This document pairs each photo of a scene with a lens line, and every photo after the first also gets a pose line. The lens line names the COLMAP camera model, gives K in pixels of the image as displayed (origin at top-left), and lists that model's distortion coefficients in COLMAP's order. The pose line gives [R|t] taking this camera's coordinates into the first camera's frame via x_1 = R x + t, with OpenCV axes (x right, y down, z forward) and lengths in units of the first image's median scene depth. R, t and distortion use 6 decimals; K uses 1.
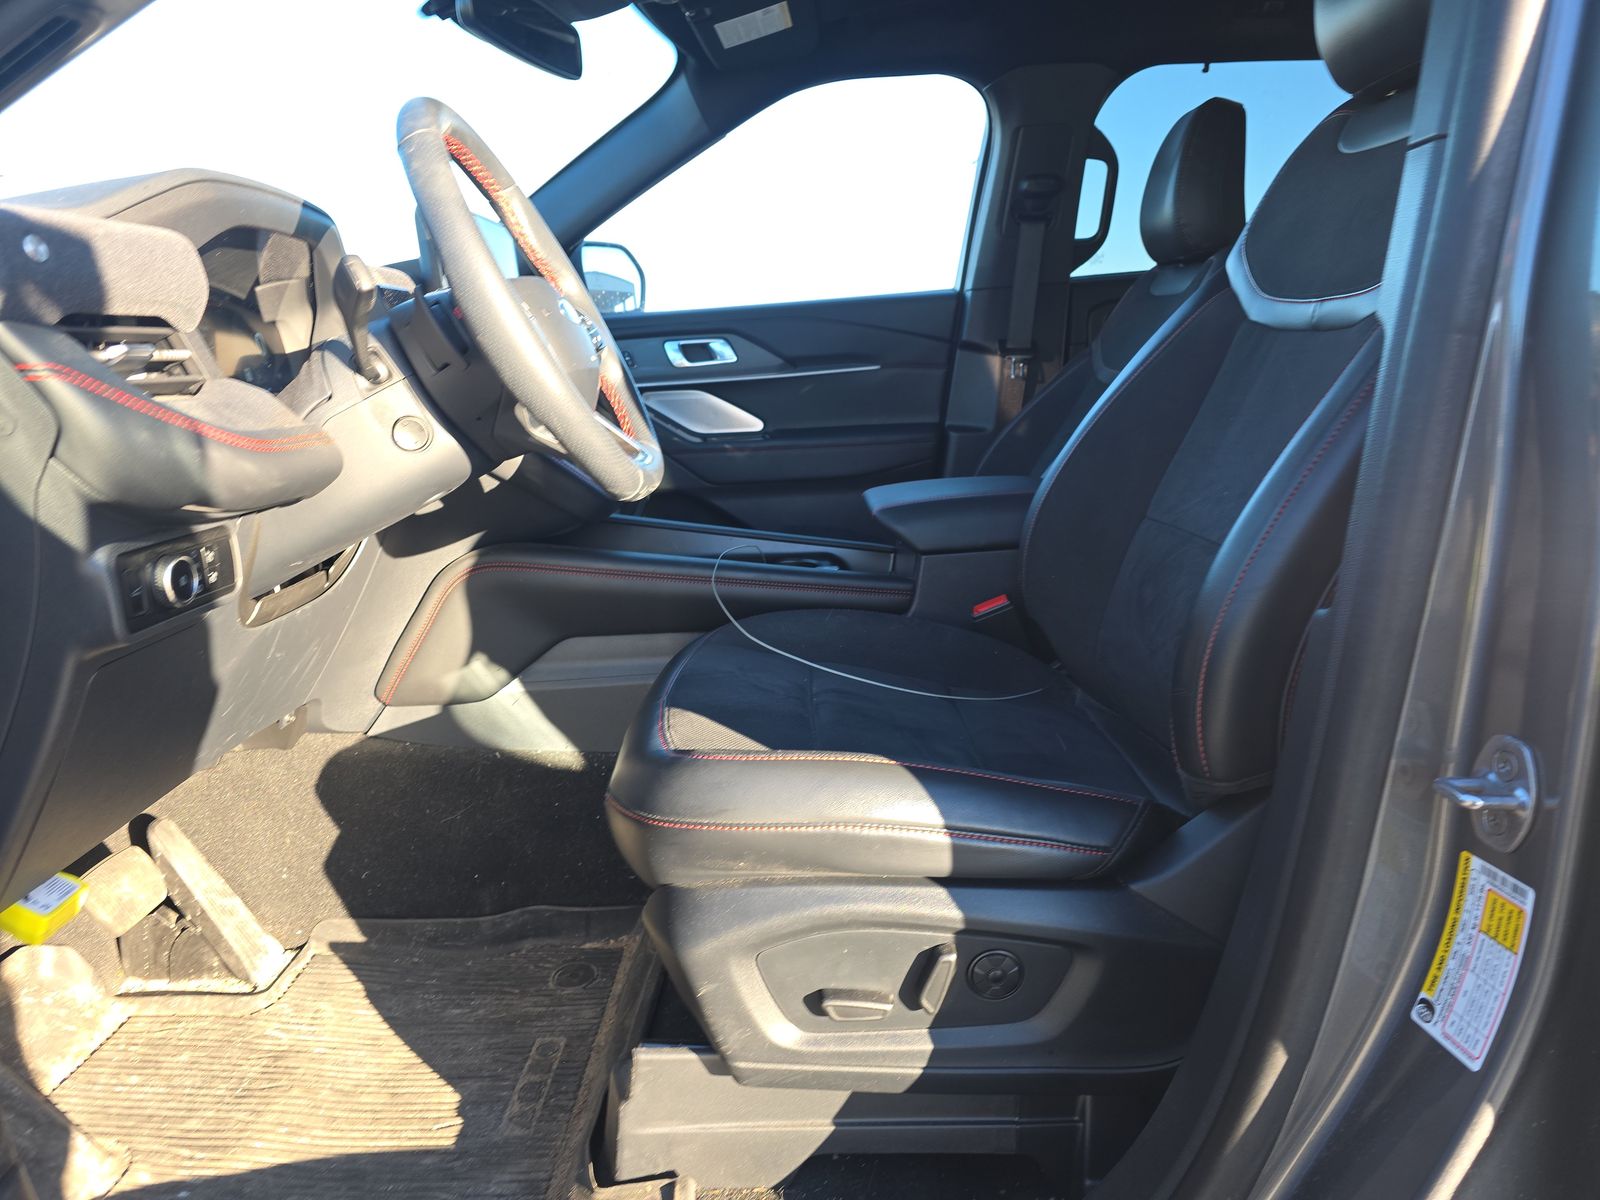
lens RADIAL K [[1140.6, 0, 798.4], [0, 1140.6, 617.4], [0, 0, 1]] dist [0.054204, 0.000611]
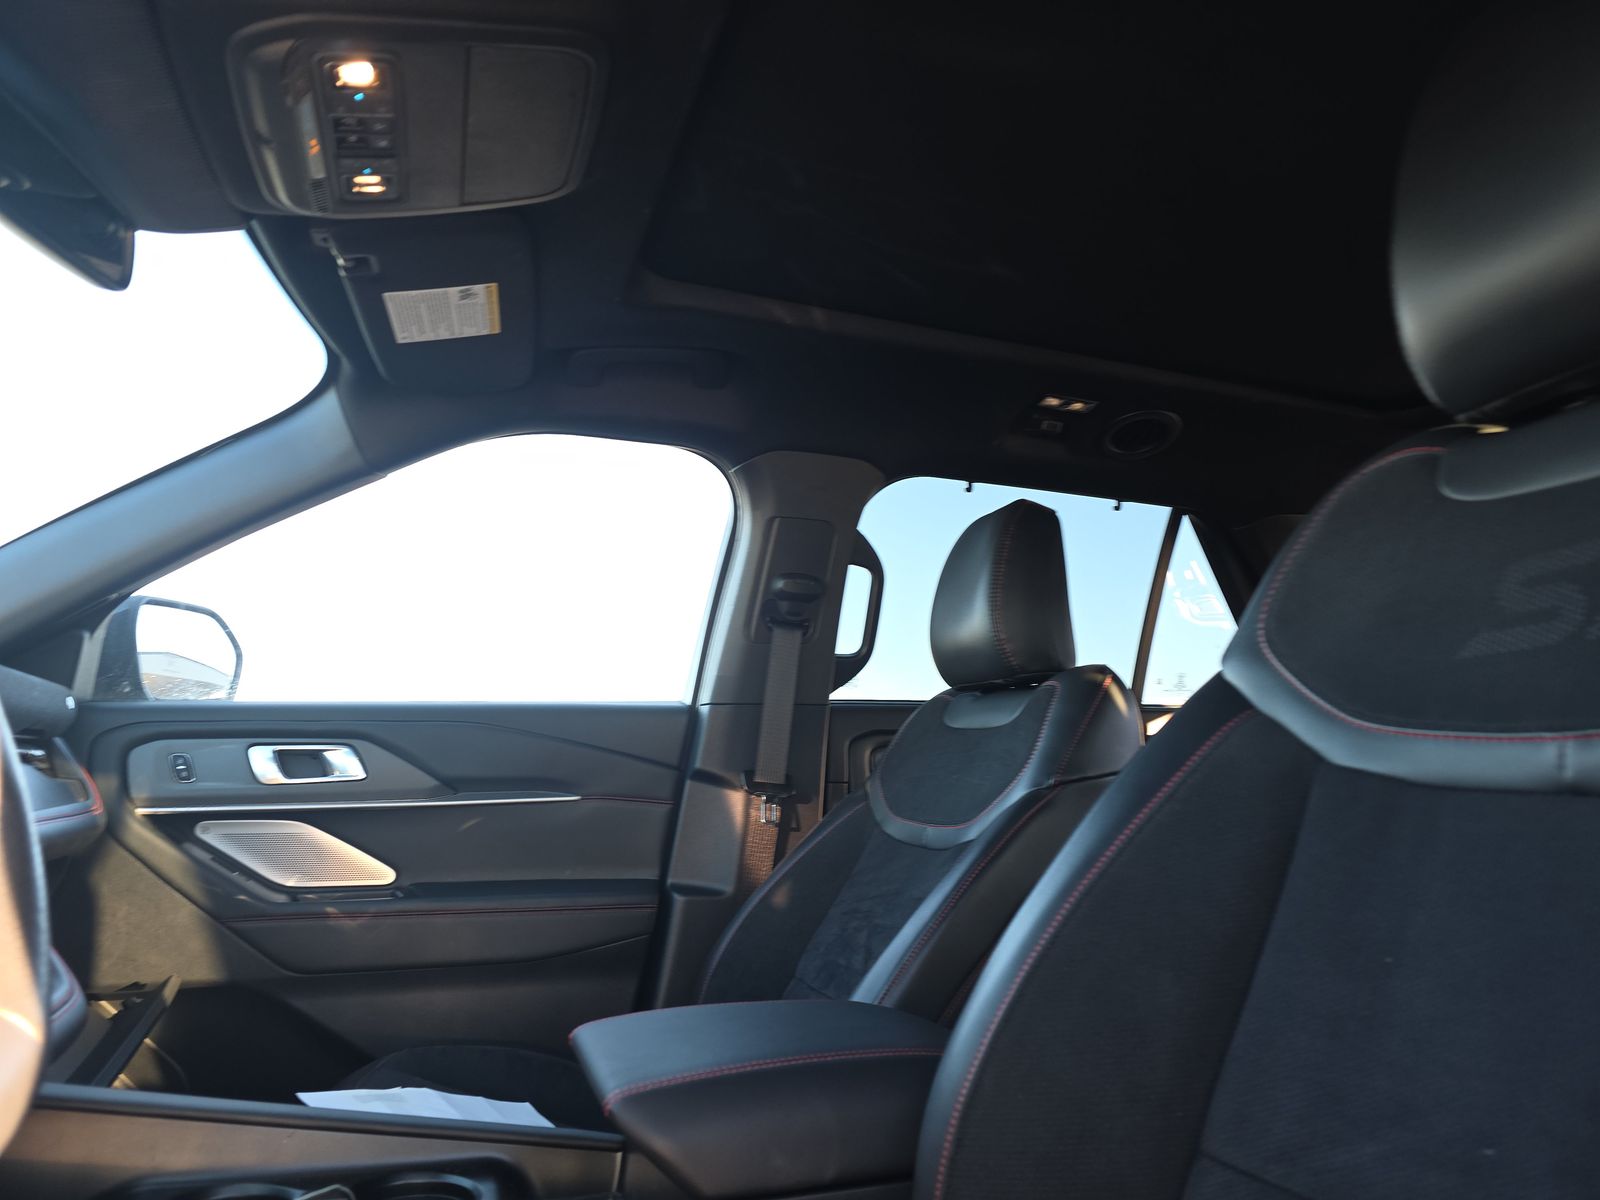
lens RADIAL K [[1140.6, 0, 798.4], [0, 1140.6, 617.4], [0, 0, 1]] dist [0.054204, 0.000611]
pose [[0.956029, 0.097219, 0.276691, -0.006811], [0.008775, 0.933552, -0.358334, -0.069212], [-0.293142, 0.345006, 0.891650, 0.293988]]
